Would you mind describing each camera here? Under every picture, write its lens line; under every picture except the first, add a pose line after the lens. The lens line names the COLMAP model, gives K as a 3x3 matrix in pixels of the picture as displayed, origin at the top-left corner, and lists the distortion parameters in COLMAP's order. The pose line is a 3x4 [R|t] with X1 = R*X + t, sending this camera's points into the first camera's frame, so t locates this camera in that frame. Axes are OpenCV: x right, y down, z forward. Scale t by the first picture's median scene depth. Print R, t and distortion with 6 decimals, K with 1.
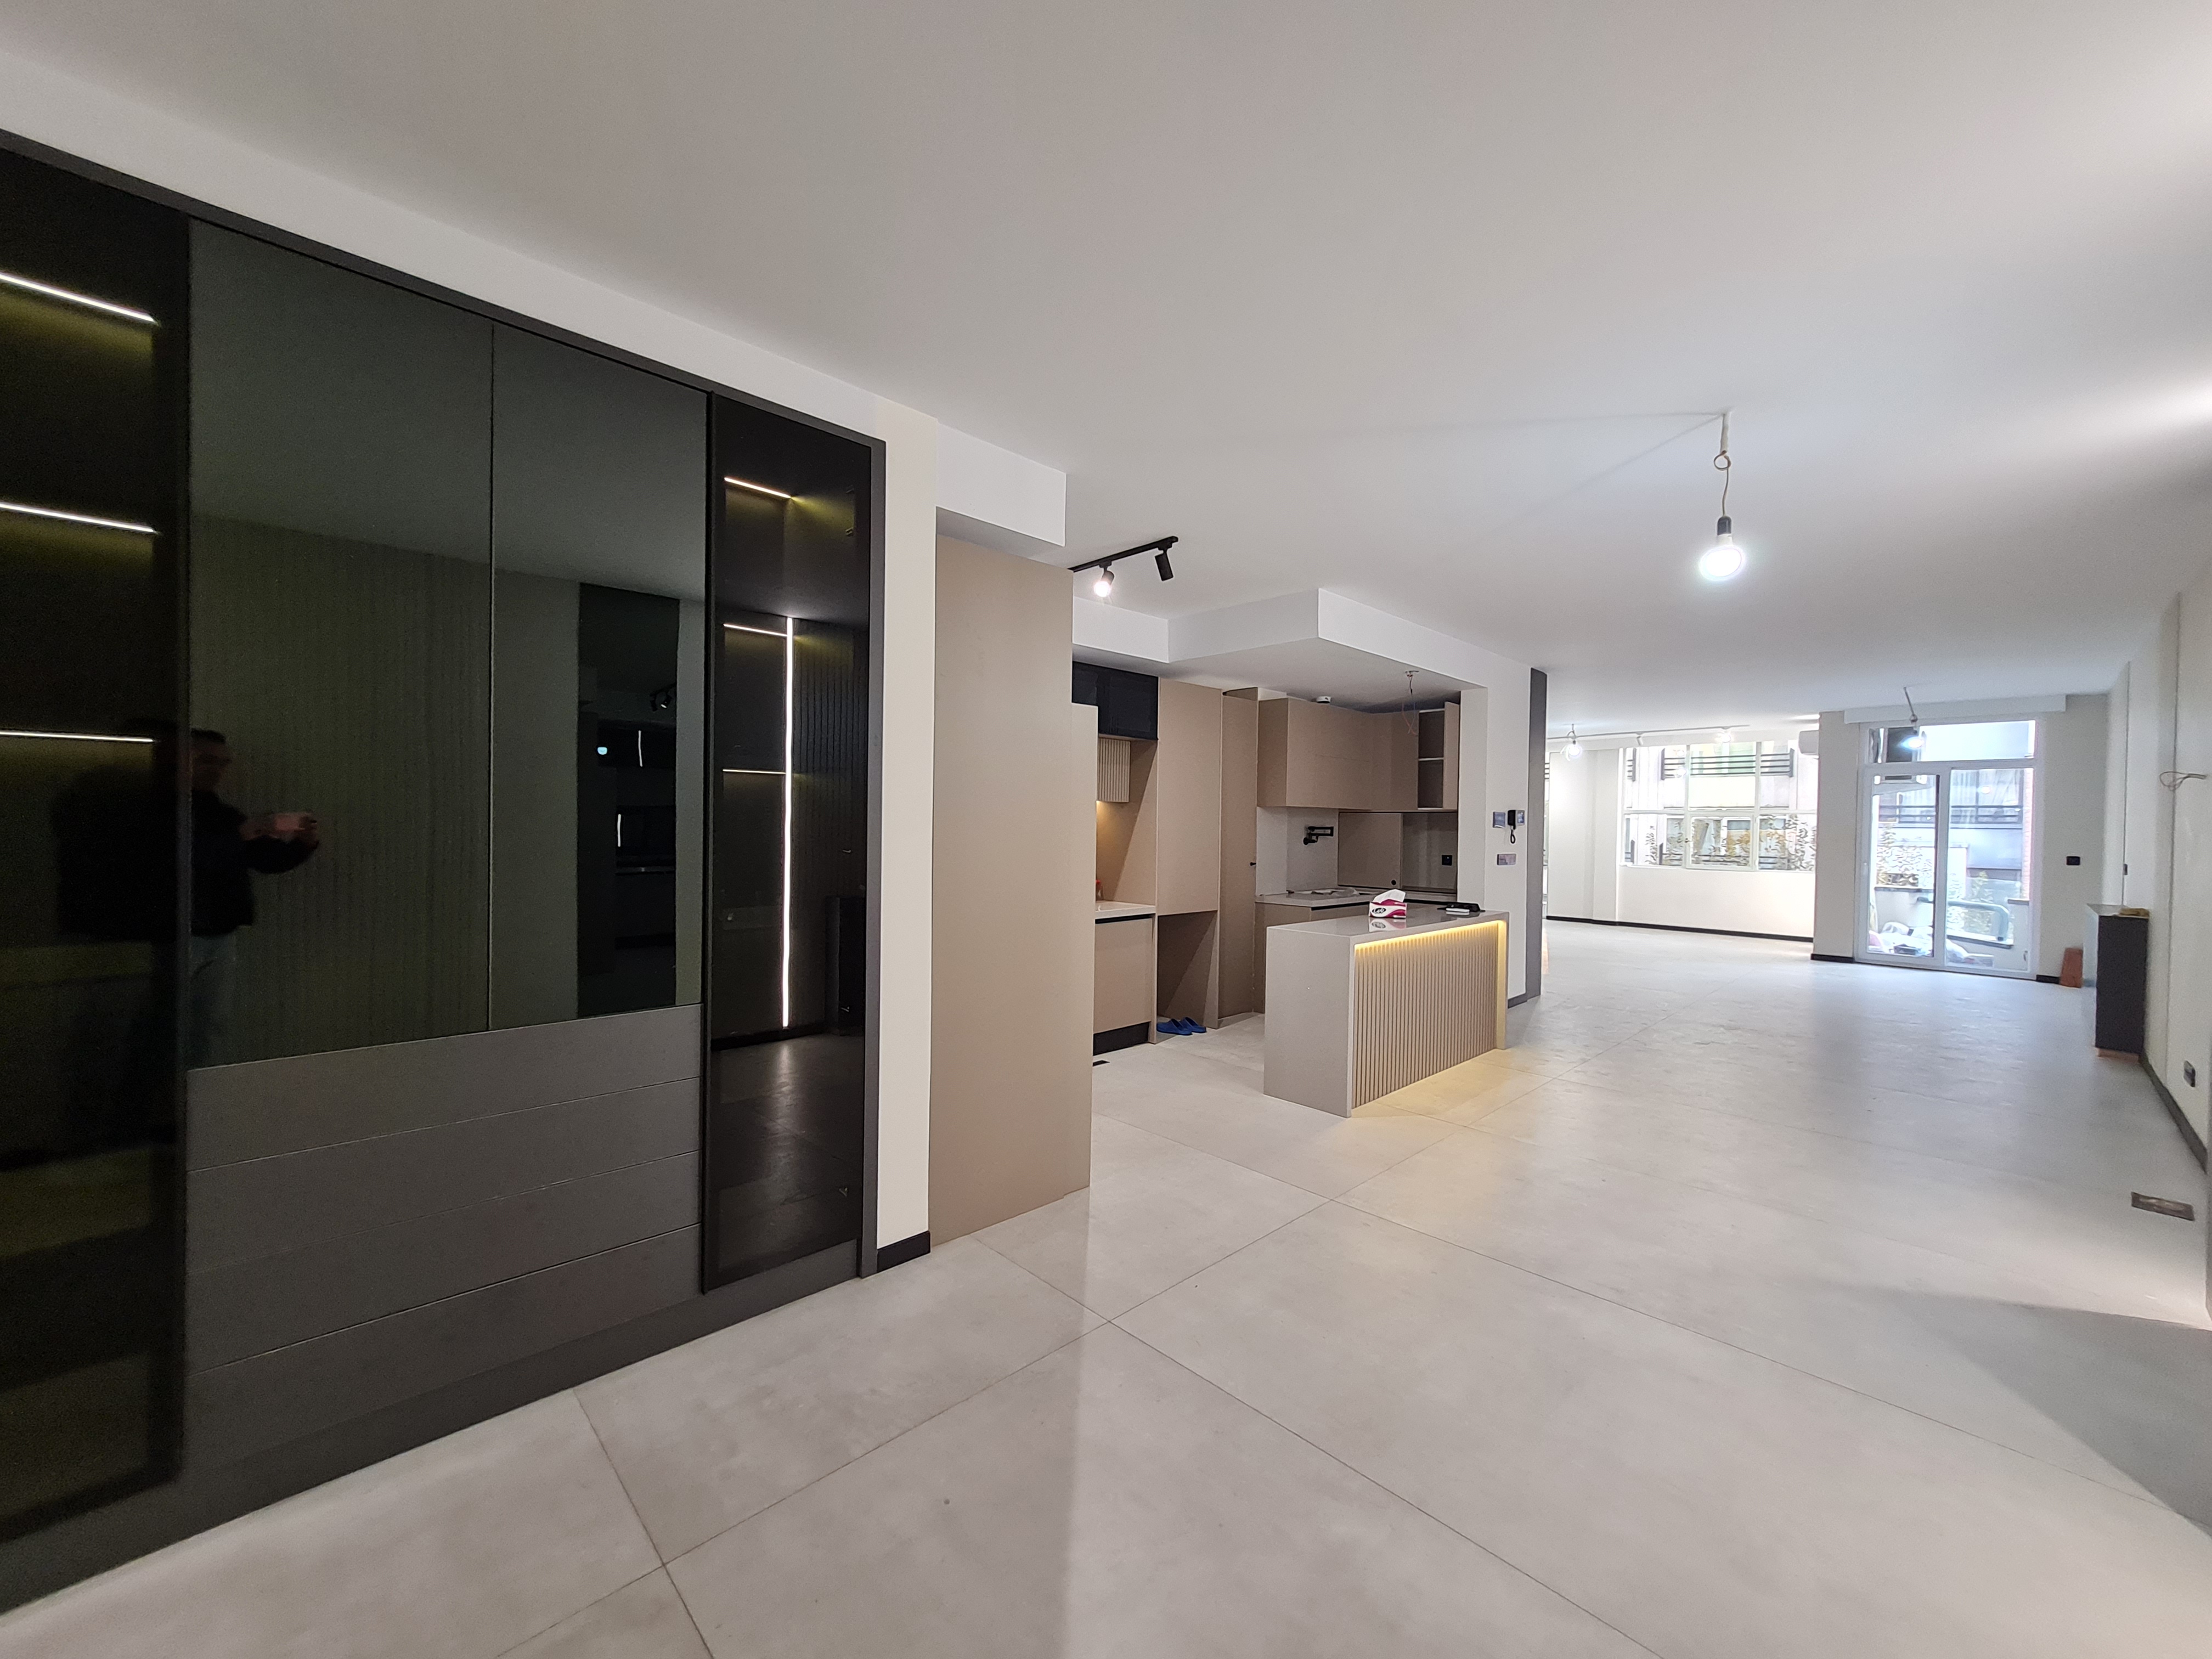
lens RADIAL K [[861.2, 0, 1103.7], [0, 861.2, 834.0], [0, 0, 1]] dist [-0.001419, -0.000106]
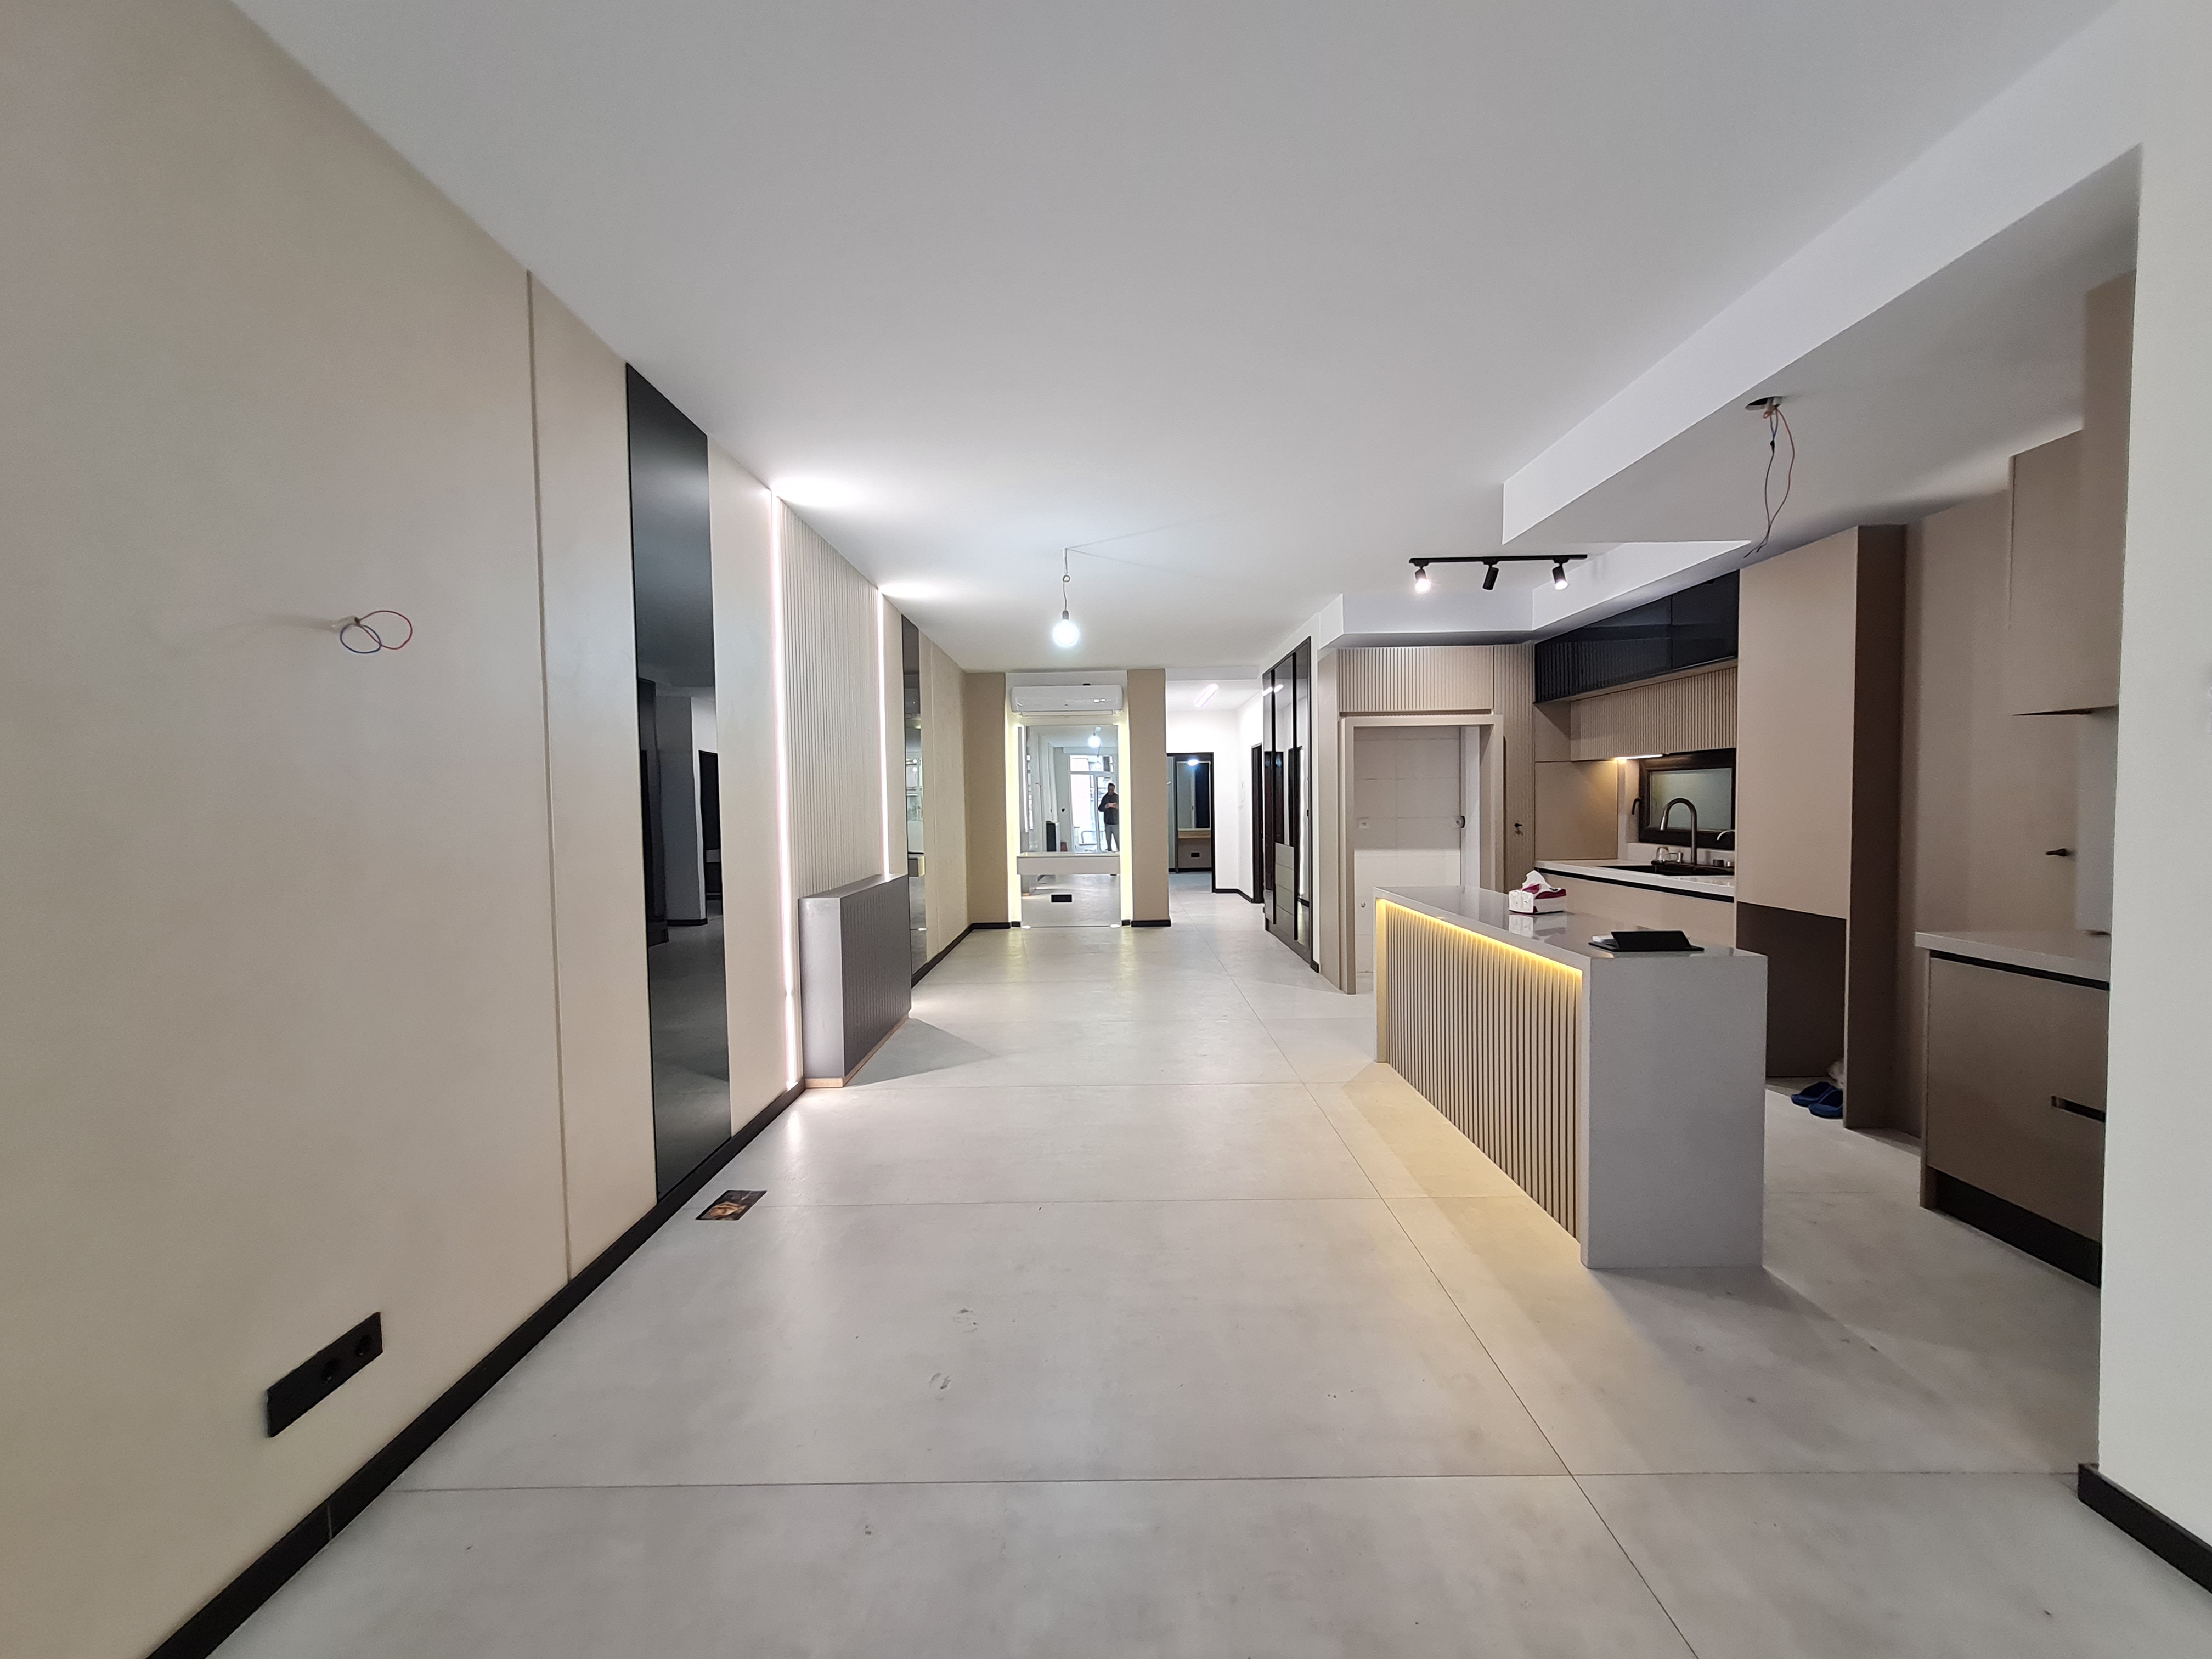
lens RADIAL K [[861.2, 0, 1103.7], [0, 861.2, 834.0], [0, 0, 1]] dist [-0.001419, -0.000106]
pose [[-0.699376, 0.028899, -0.714170, 0.811396], [-0.000592, 0.999159, 0.041010, 0.008358], [0.714754, 0.029104, -0.698770, 0.962848]]
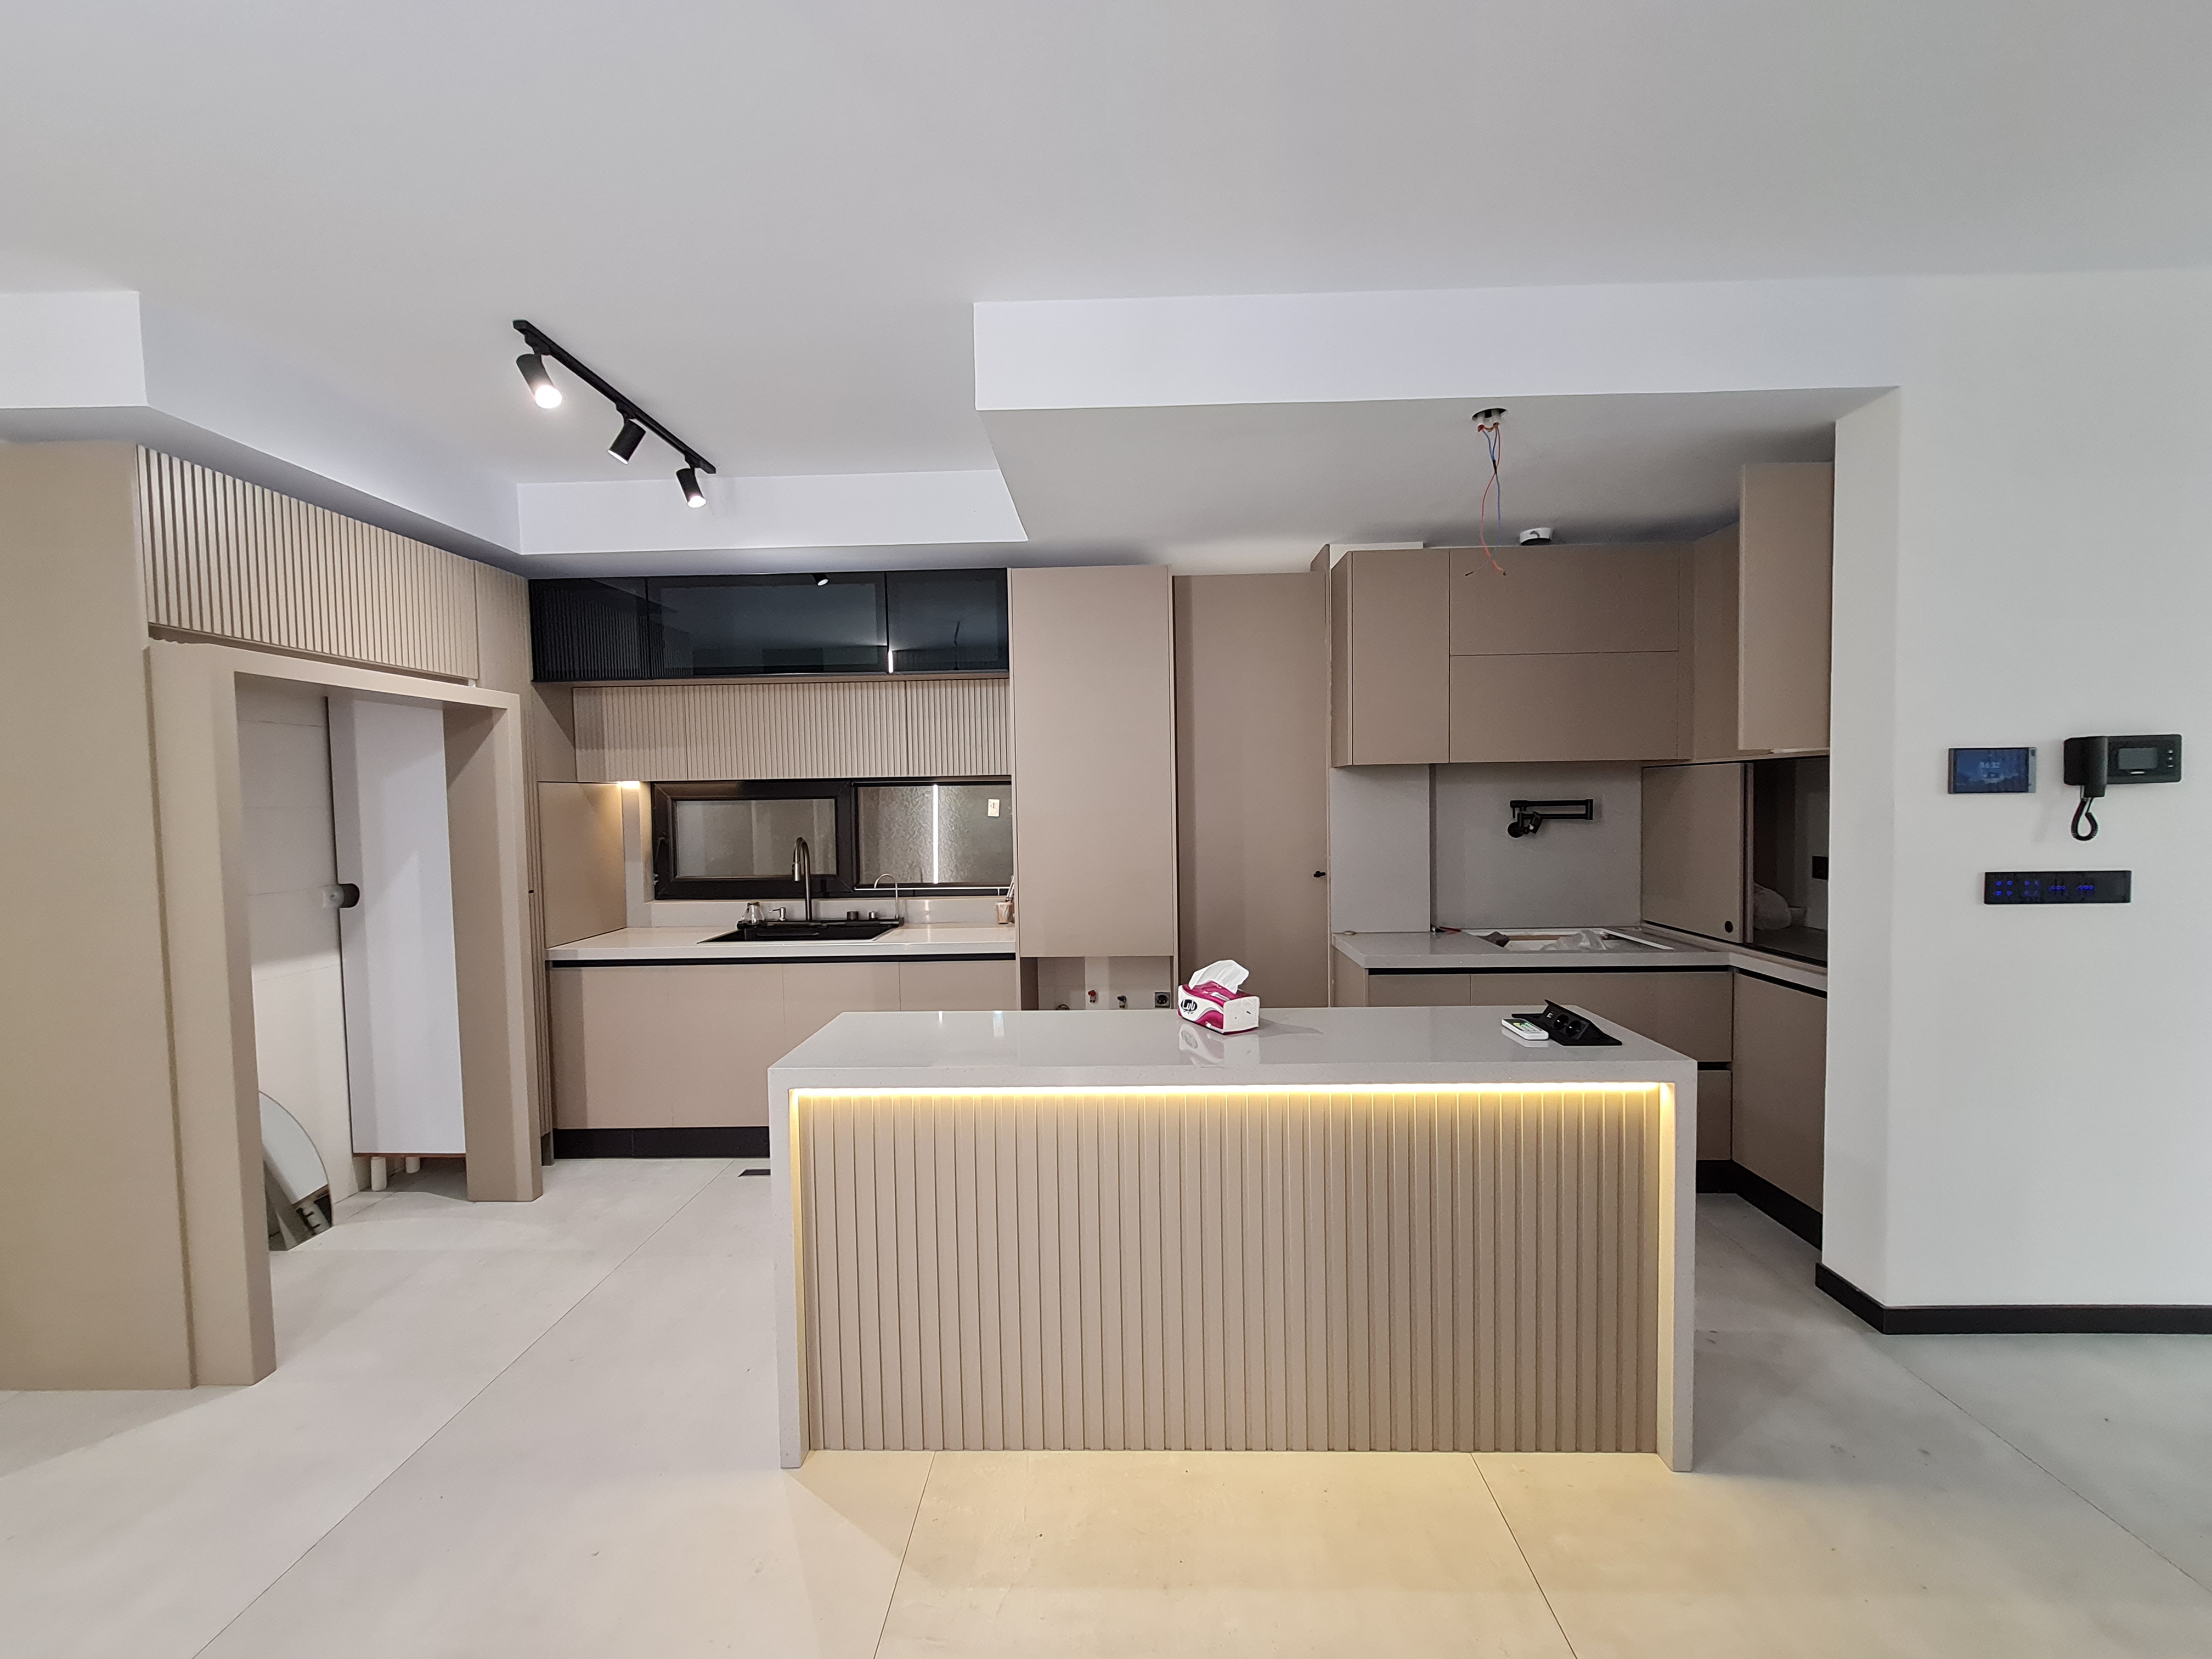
lens RADIAL K [[861.2, 0, 1103.7], [0, 861.2, 834.0], [0, 0, 1]] dist [-0.001419, -0.000106]
pose [[0.695630, 0.005980, -0.718376, 0.467379], [0.016226, 0.999579, 0.024033, -0.005675], [0.718217, -0.028374, 0.695240, 0.528800]]
